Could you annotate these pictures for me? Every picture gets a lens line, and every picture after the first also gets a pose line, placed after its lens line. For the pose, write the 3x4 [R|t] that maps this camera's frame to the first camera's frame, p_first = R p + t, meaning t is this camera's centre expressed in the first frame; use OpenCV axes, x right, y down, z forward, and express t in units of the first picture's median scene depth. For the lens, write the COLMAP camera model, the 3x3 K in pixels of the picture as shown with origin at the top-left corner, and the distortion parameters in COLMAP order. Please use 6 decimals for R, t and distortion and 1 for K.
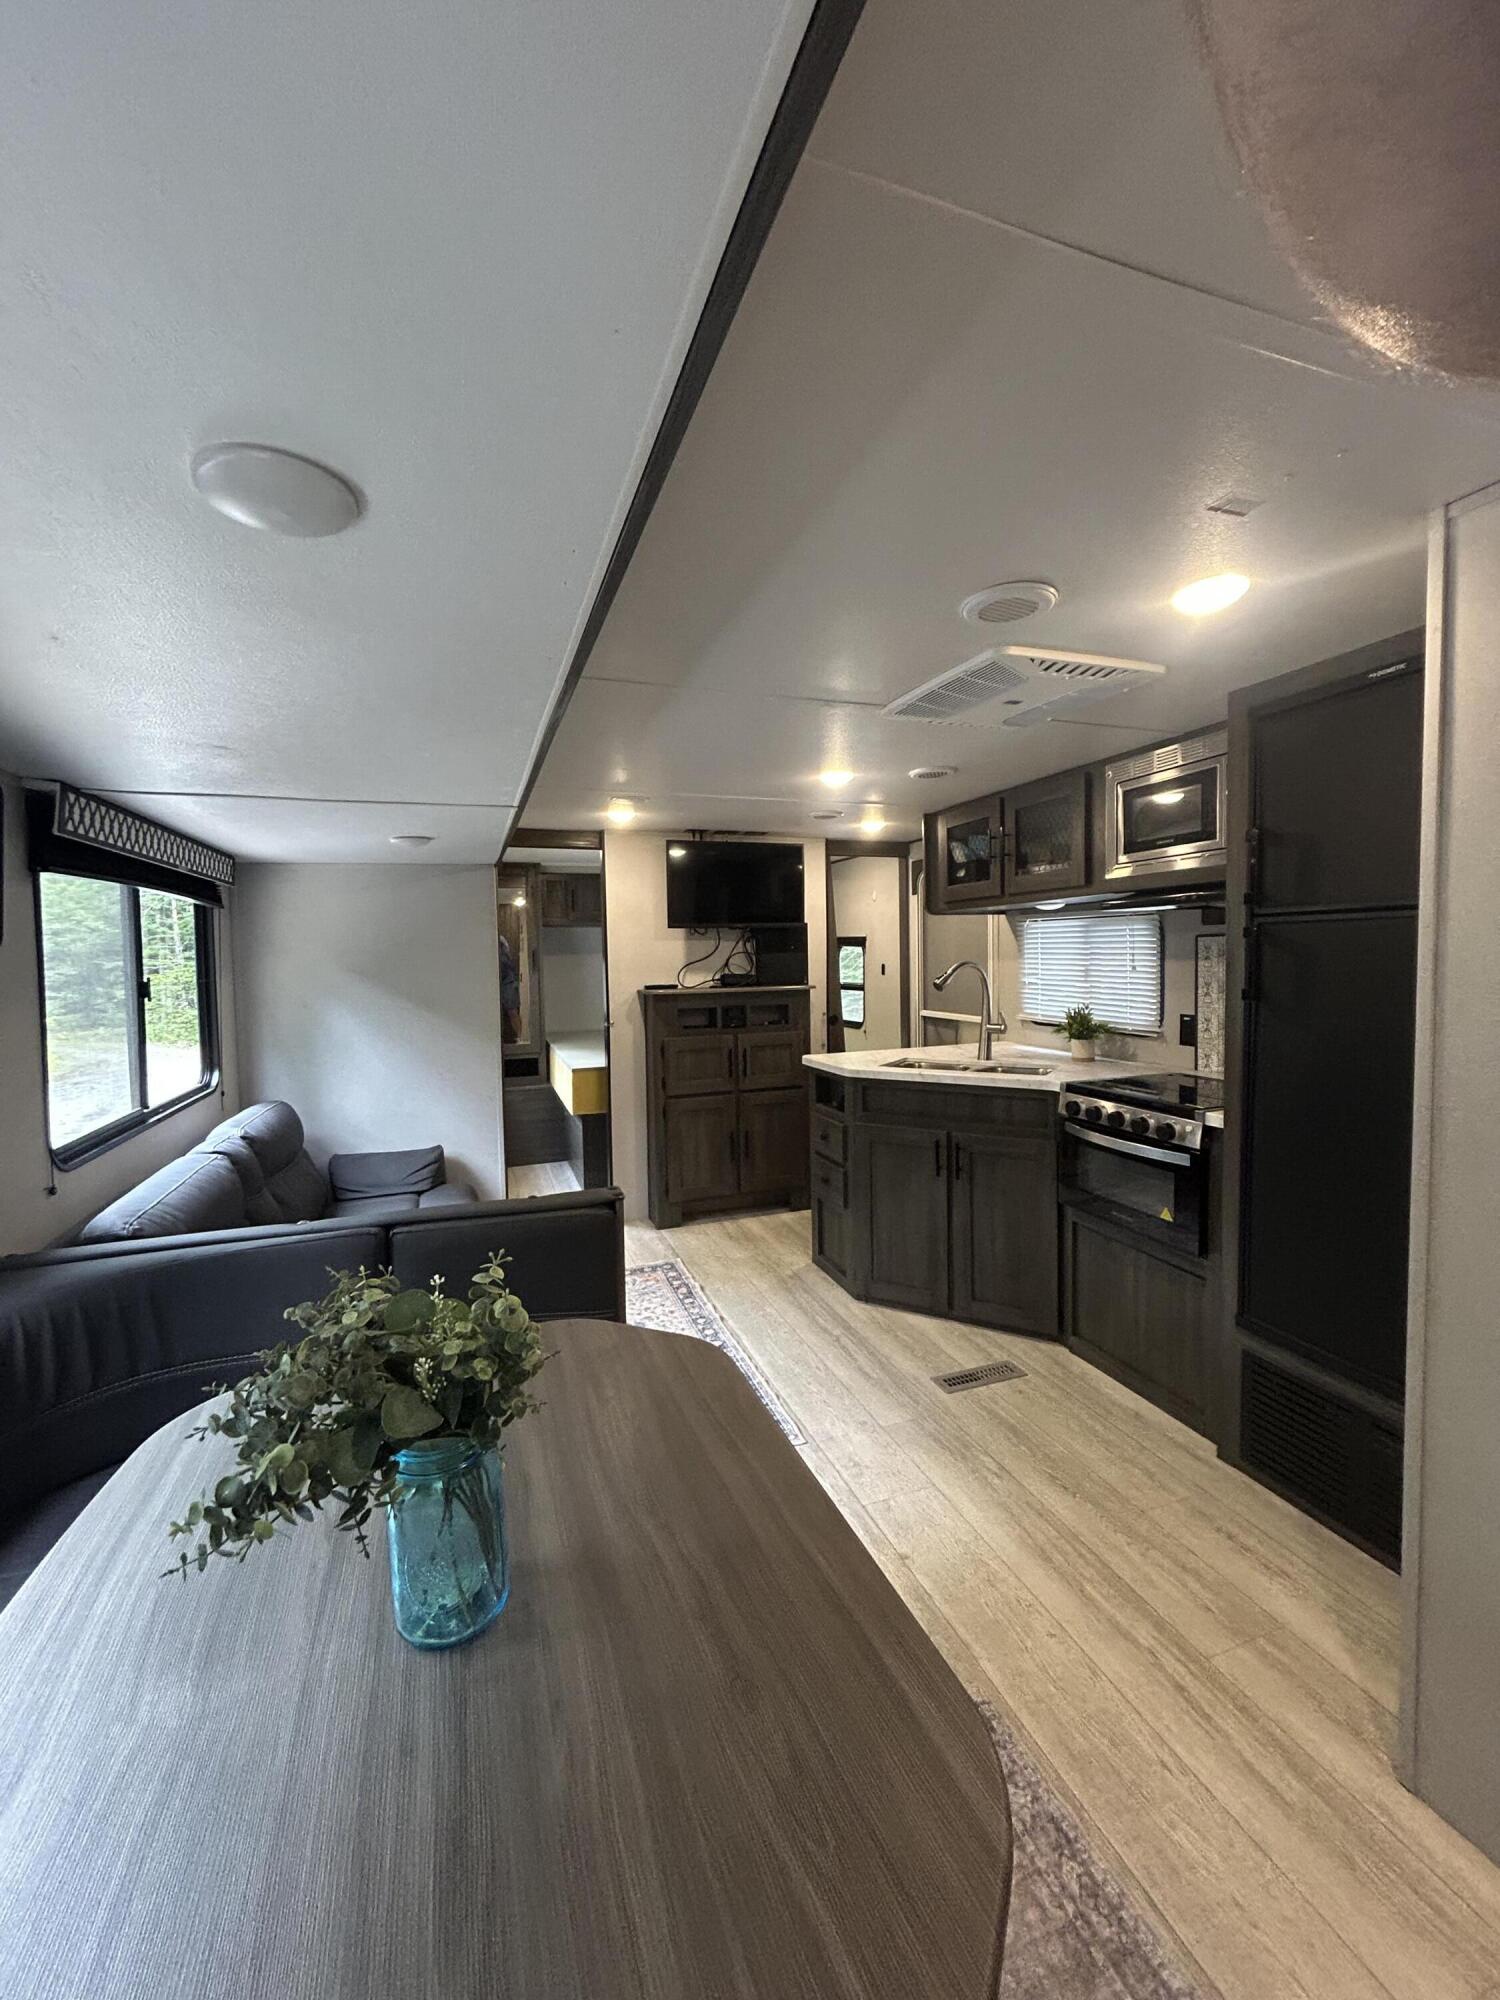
lens RADIAL K [[803.9, 0, 753.3], [0, 803.9, 994.2], [0, 0, 1]] dist [-0.000218, 0.000895]
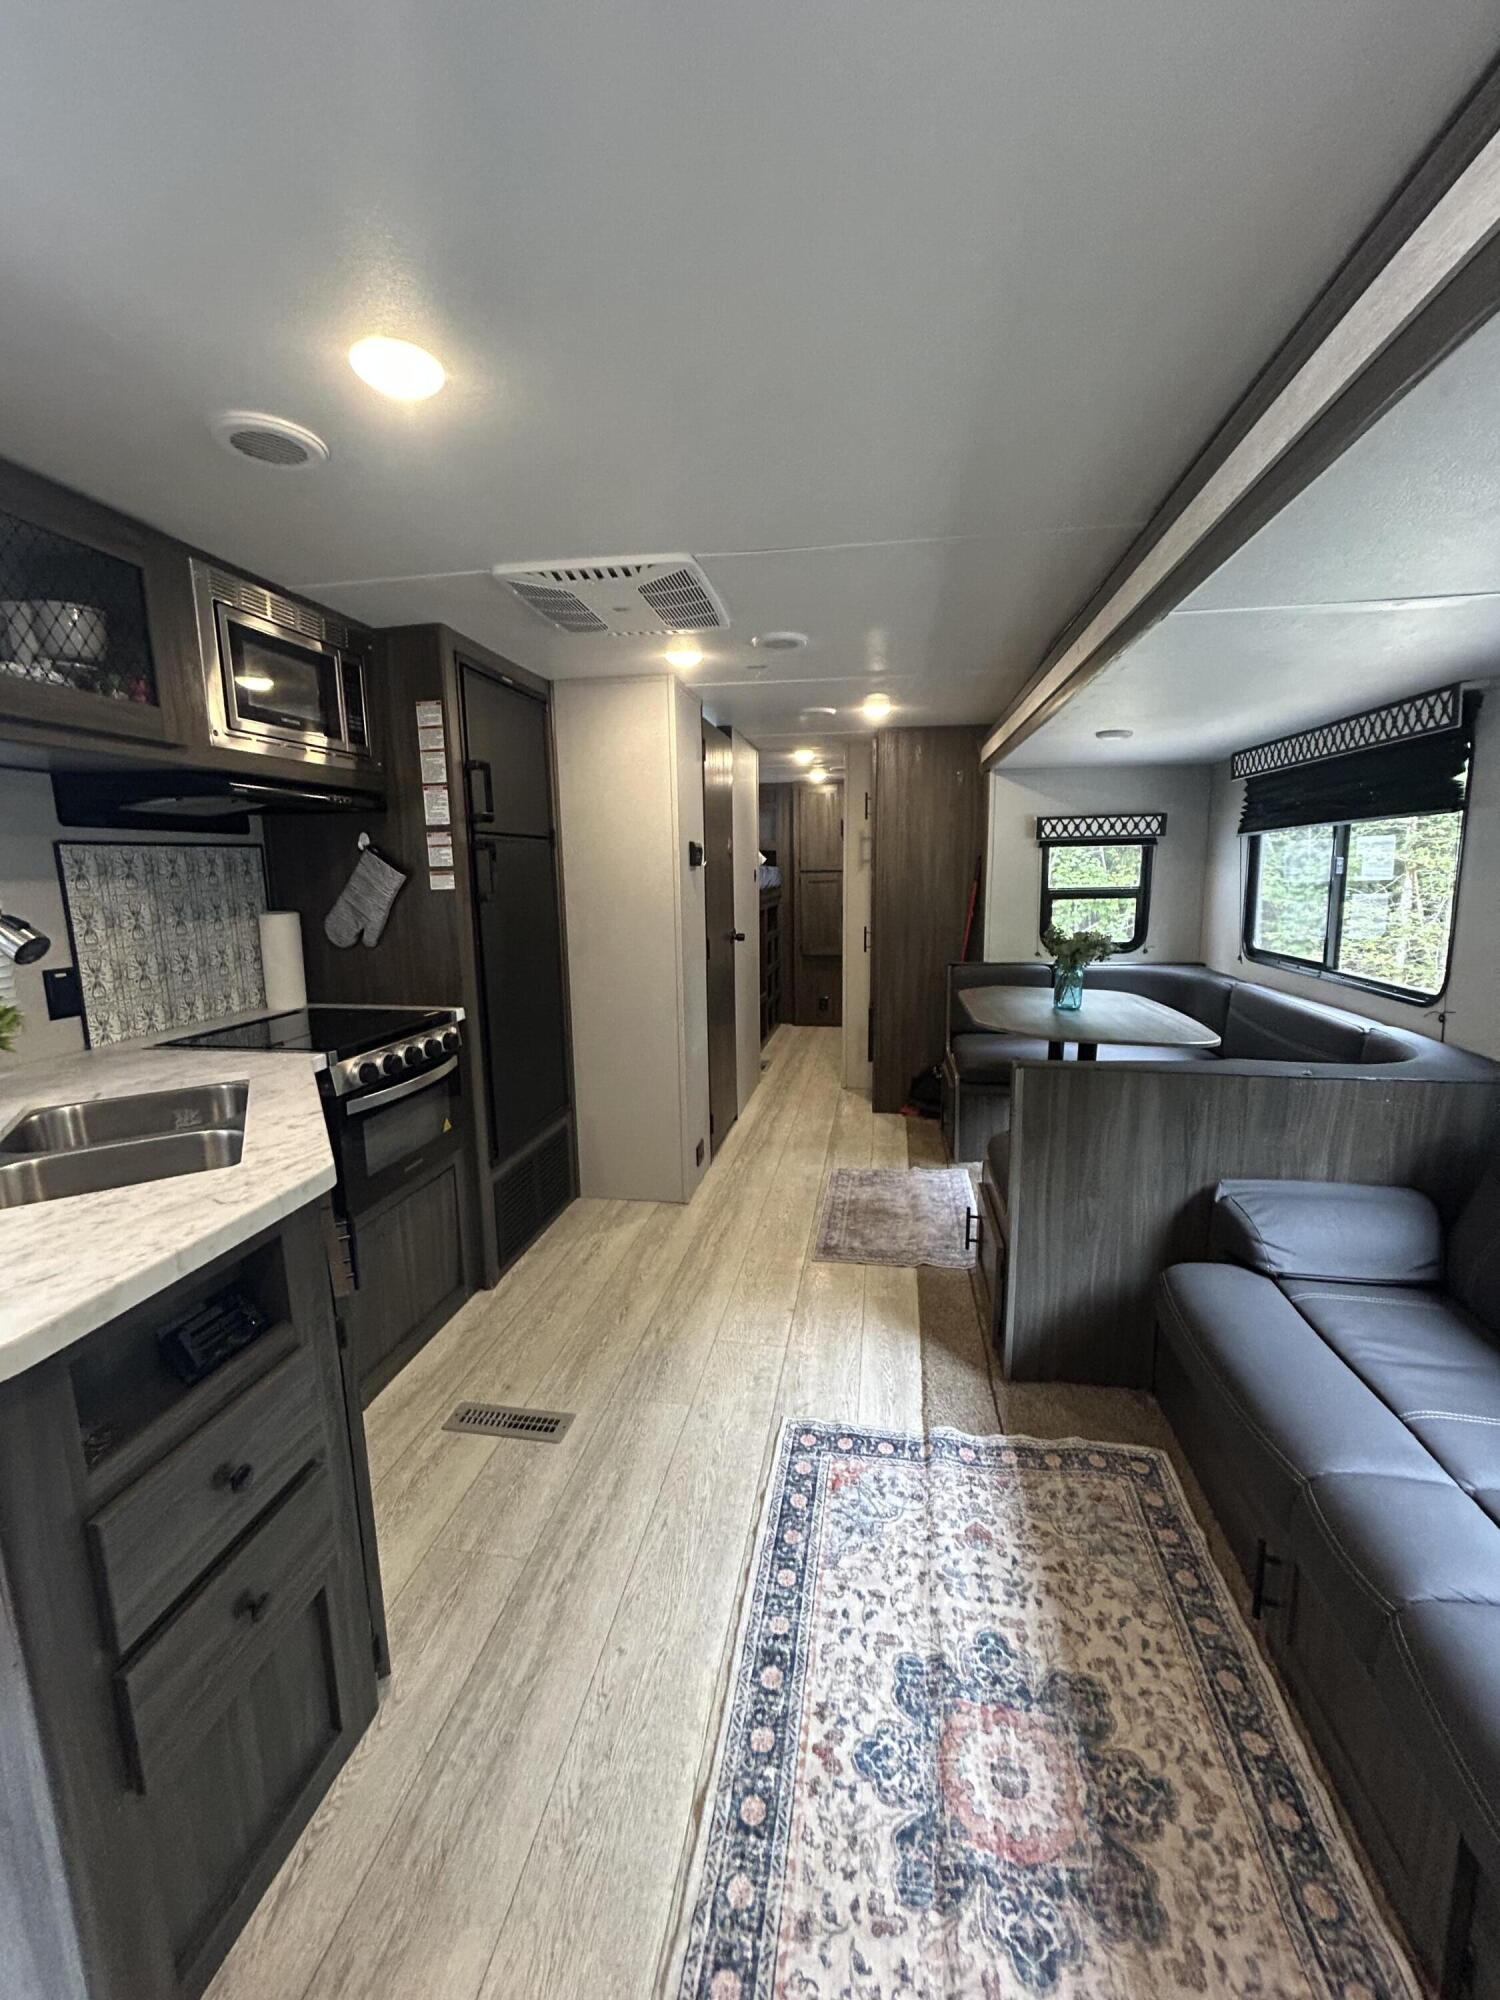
lens RADIAL K [[803.9, 0, 749.9], [0, 803.9, 997.9], [0, 0, 1]] dist [-0.000218, 0.000895]
pose [[-0.870125, -0.047836, 0.490505, -0.242039], [0.055372, 0.979487, 0.193749, -0.045136], [-0.489711, 0.195746, -0.849627, 1.307584]]
